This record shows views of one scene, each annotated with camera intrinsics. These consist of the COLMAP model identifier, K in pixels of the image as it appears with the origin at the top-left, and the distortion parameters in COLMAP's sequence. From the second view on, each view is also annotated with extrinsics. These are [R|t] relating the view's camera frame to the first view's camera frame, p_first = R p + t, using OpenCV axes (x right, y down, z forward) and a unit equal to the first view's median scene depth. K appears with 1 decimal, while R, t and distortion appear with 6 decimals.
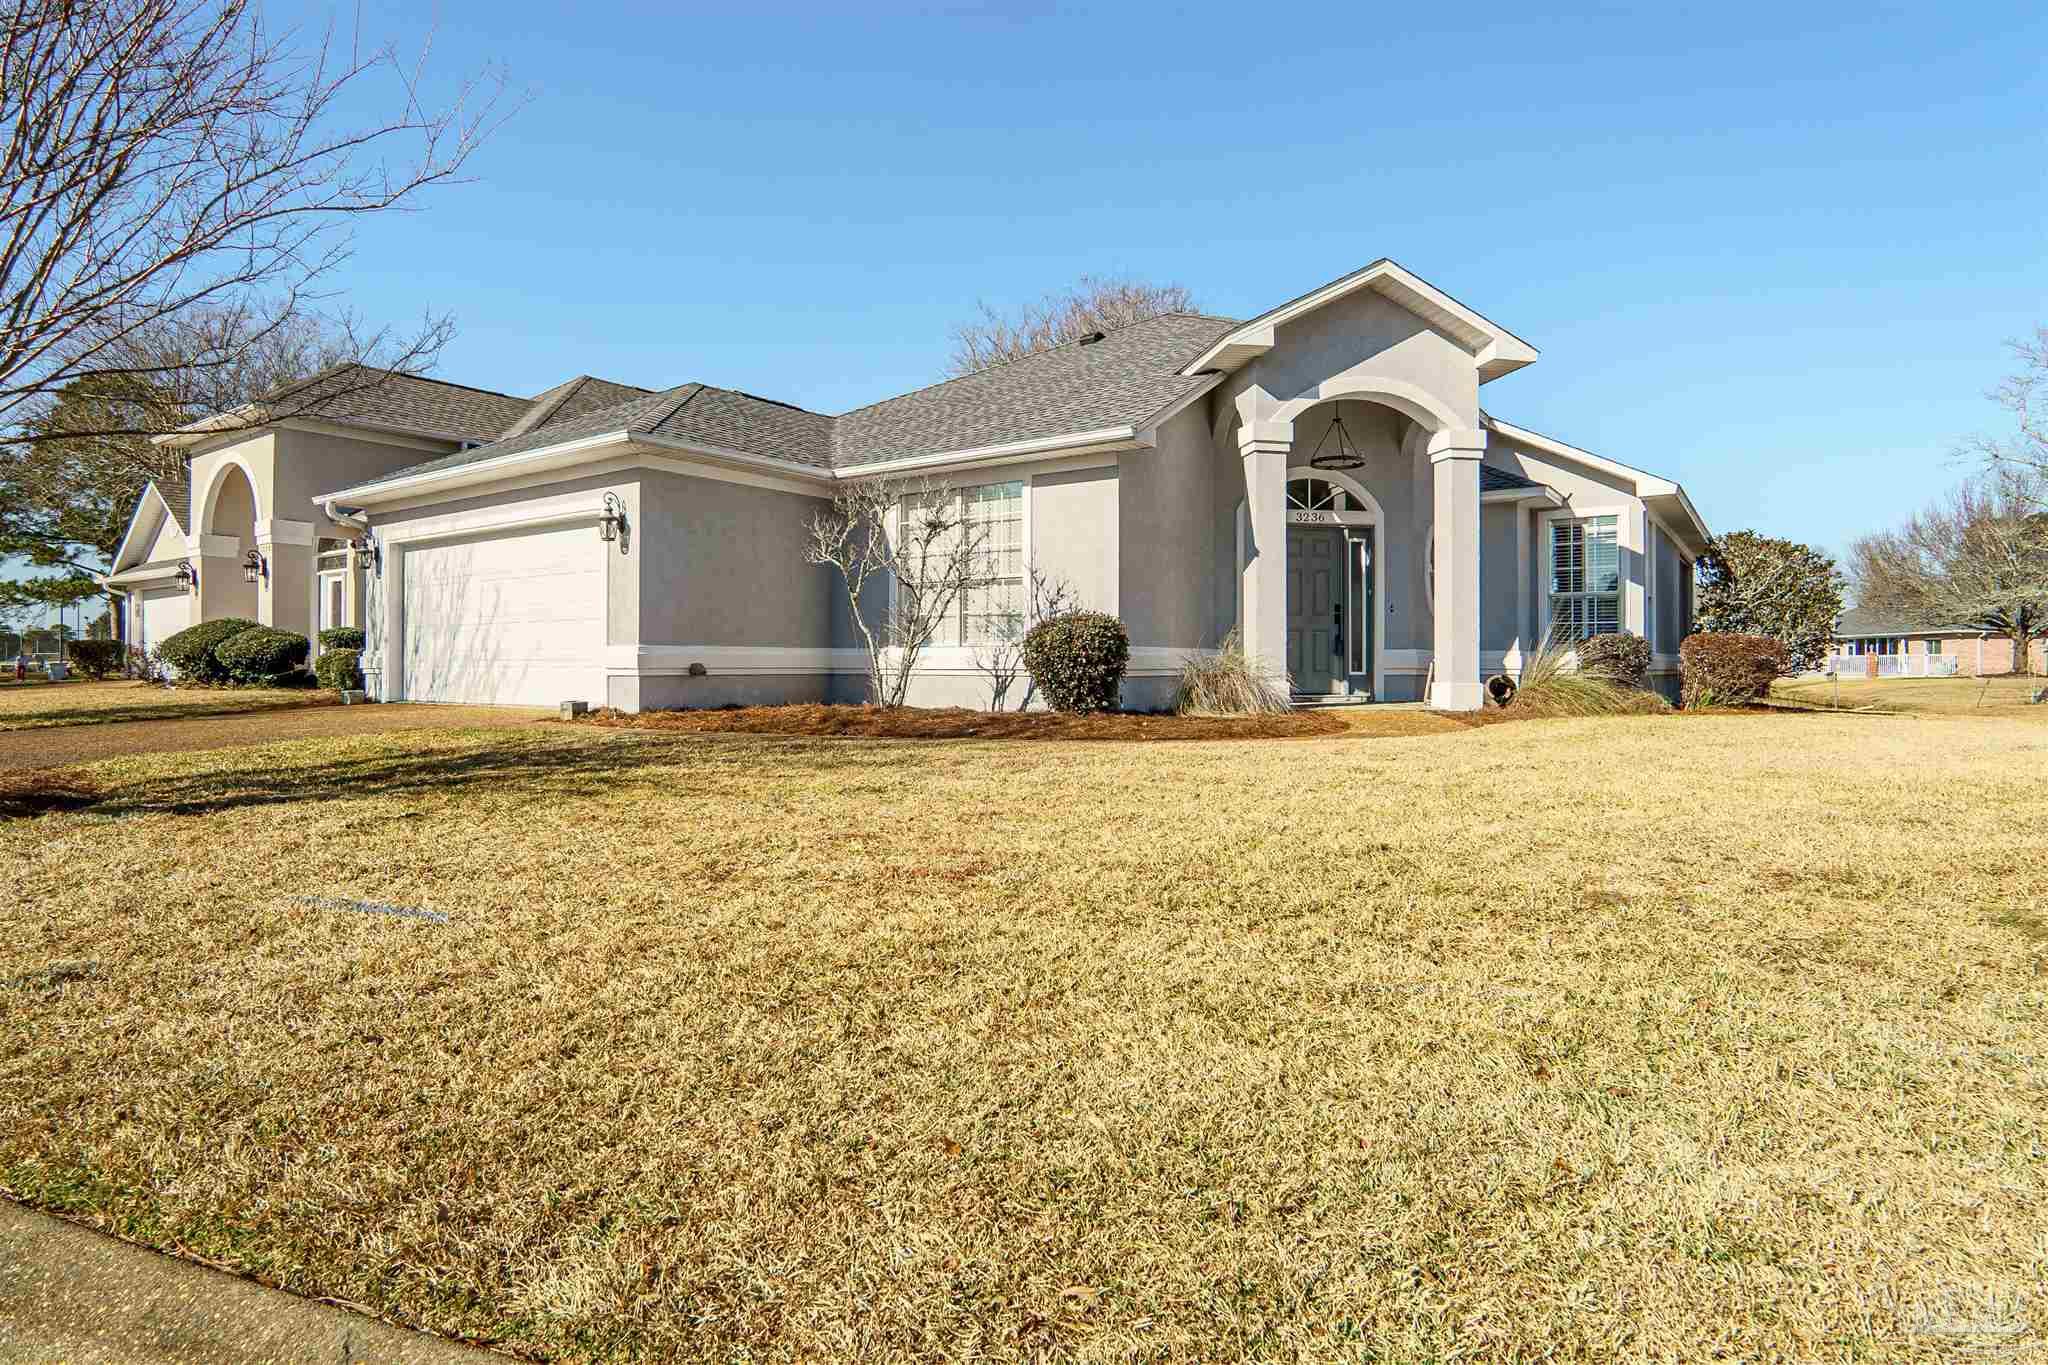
lens RADIAL K [[1085.3, 0, 1005.3], [0, 1085.3, 681.6], [0, 0, 1]] dist [-0.028314, 0.000247]
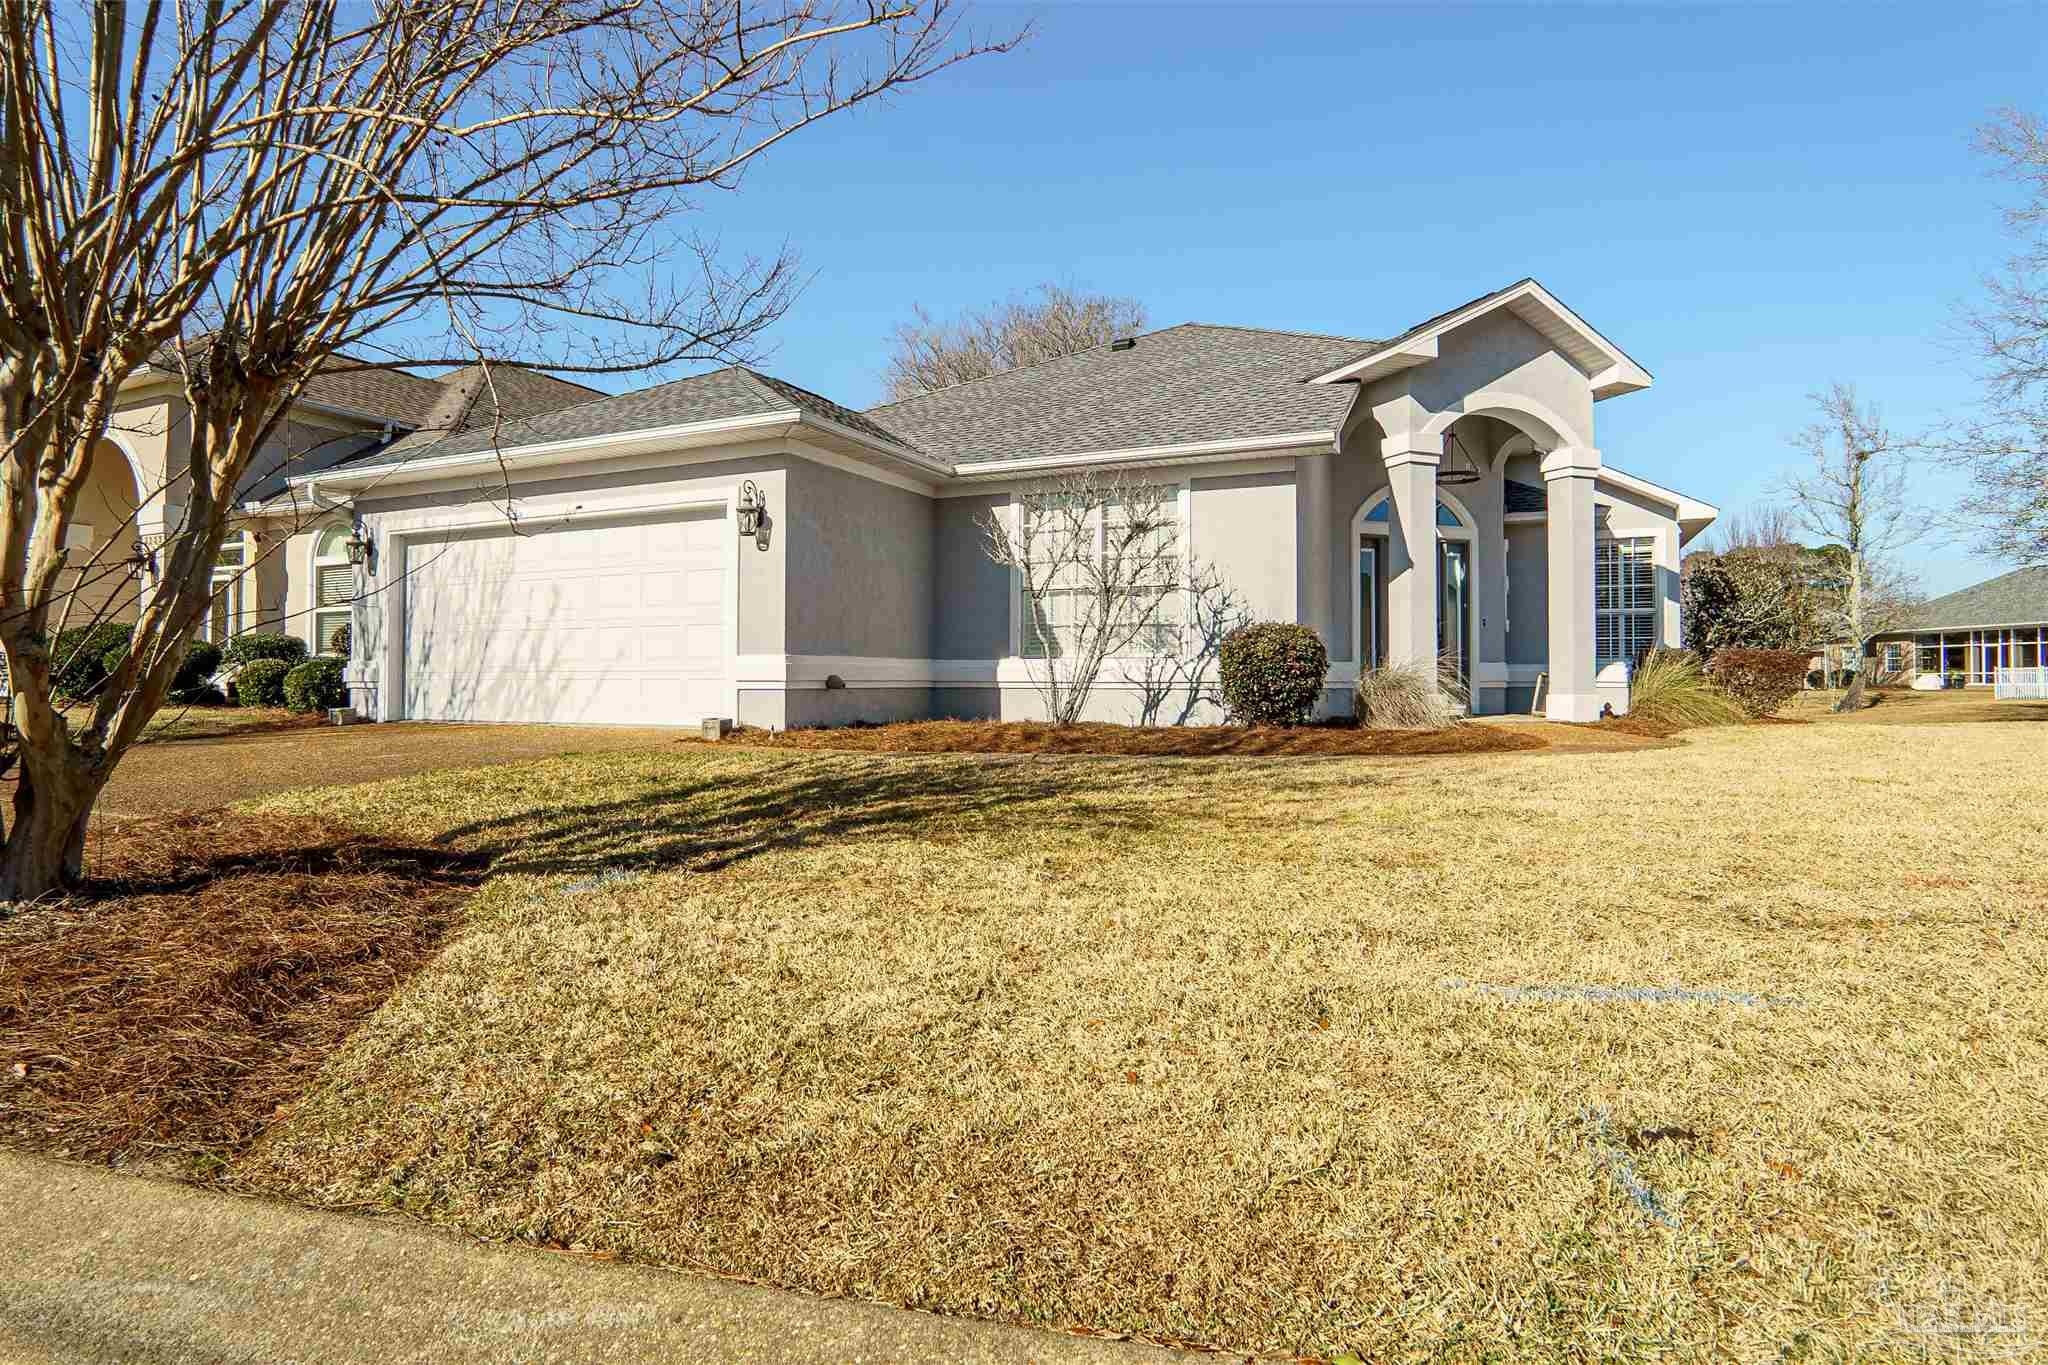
lens RADIAL K [[1085.3, 0, 1031.7], [0, 1085.3, 681.0], [0, 0, 1]] dist [-0.028314, 0.000247]
pose [[0.982915, -0.000268, 0.184061, -0.279814], [0.002877, 0.999899, -0.013909, 0.000668], [-0.184039, 0.014201, 0.982816, 0.088134]]
